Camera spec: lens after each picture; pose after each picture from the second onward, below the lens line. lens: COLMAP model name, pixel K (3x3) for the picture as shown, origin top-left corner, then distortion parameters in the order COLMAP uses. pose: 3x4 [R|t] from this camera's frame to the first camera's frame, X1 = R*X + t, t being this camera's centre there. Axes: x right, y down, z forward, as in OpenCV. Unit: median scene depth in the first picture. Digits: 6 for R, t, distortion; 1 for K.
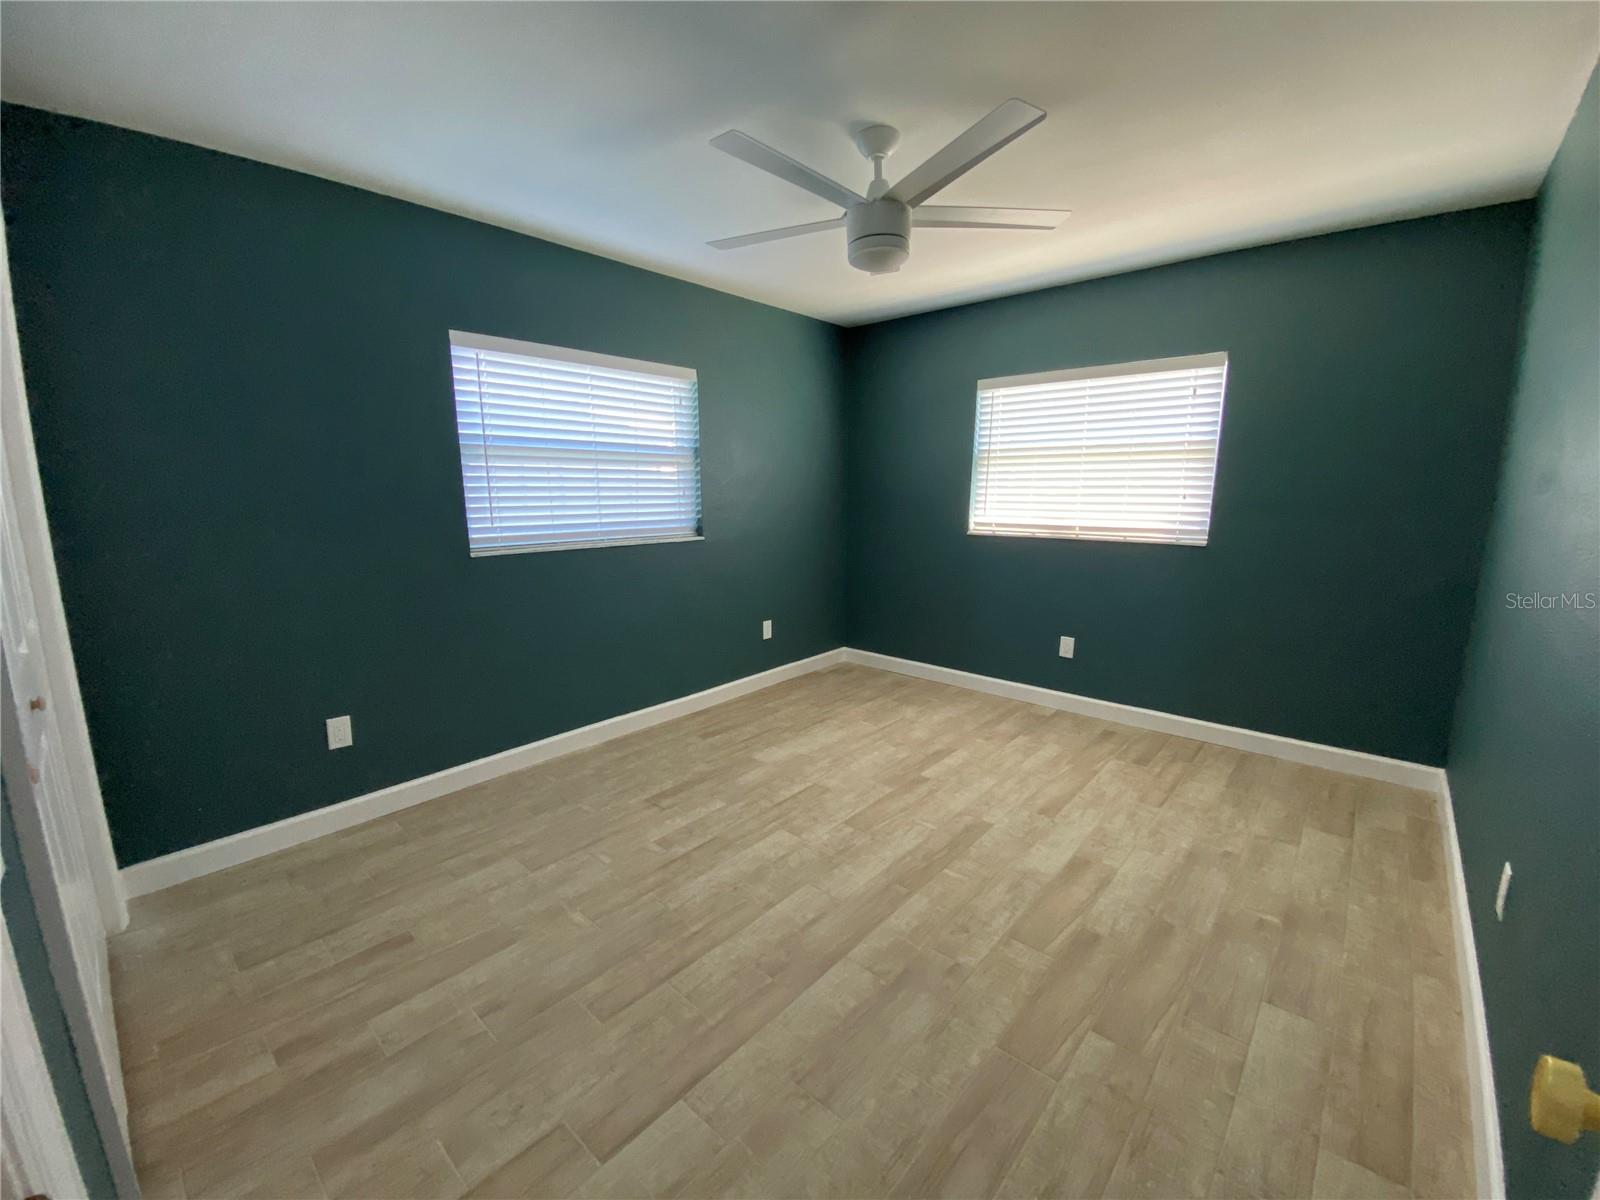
lens RADIAL K [[648.5, 0, 797.3], [0, 648.5, 601.9], [0, 0, 1]] dist [0.031596, -0.025343]
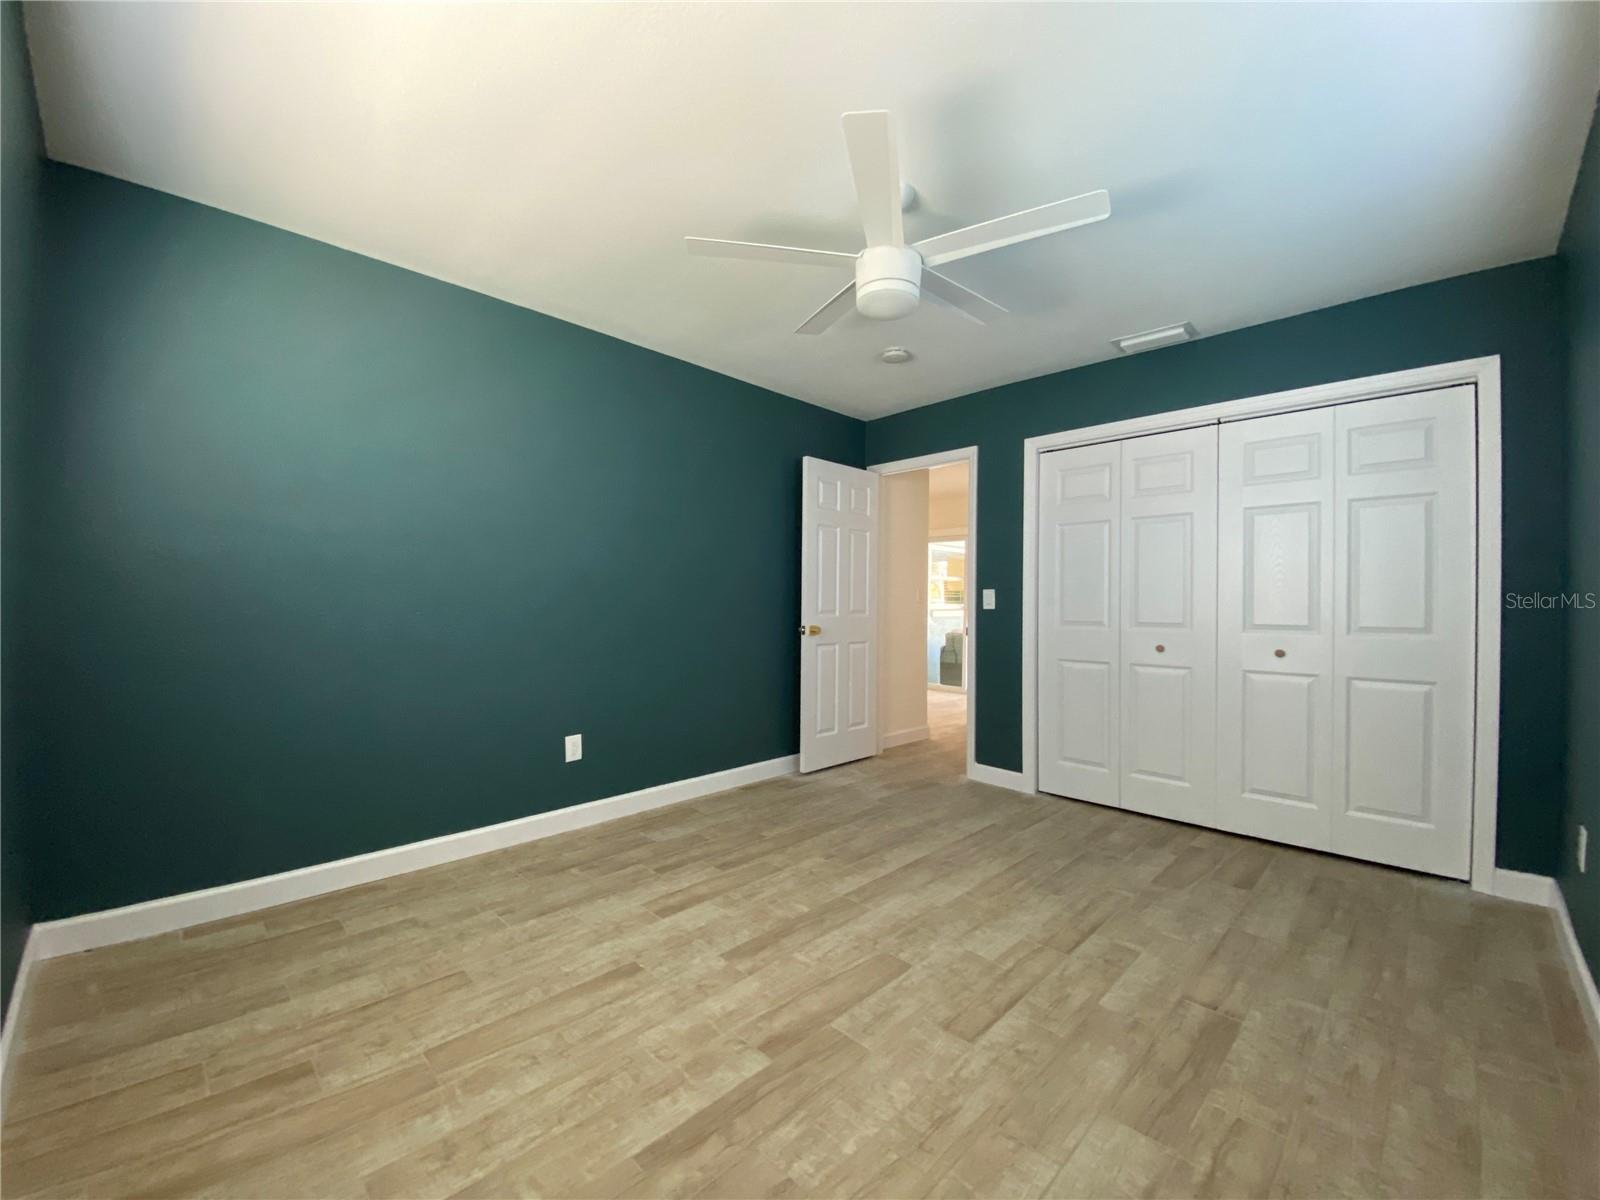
lens RADIAL K [[648.5, 0, 797.3], [0, 648.5, 601.9], [0, 0, 1]] dist [0.031596, -0.025343]
pose [[-0.998611, -0.005992, 0.052339, 0.163806], [0.003341, 0.984307, 0.176434, -0.205161], [-0.052575, 0.176364, -0.982920, 1.641120]]
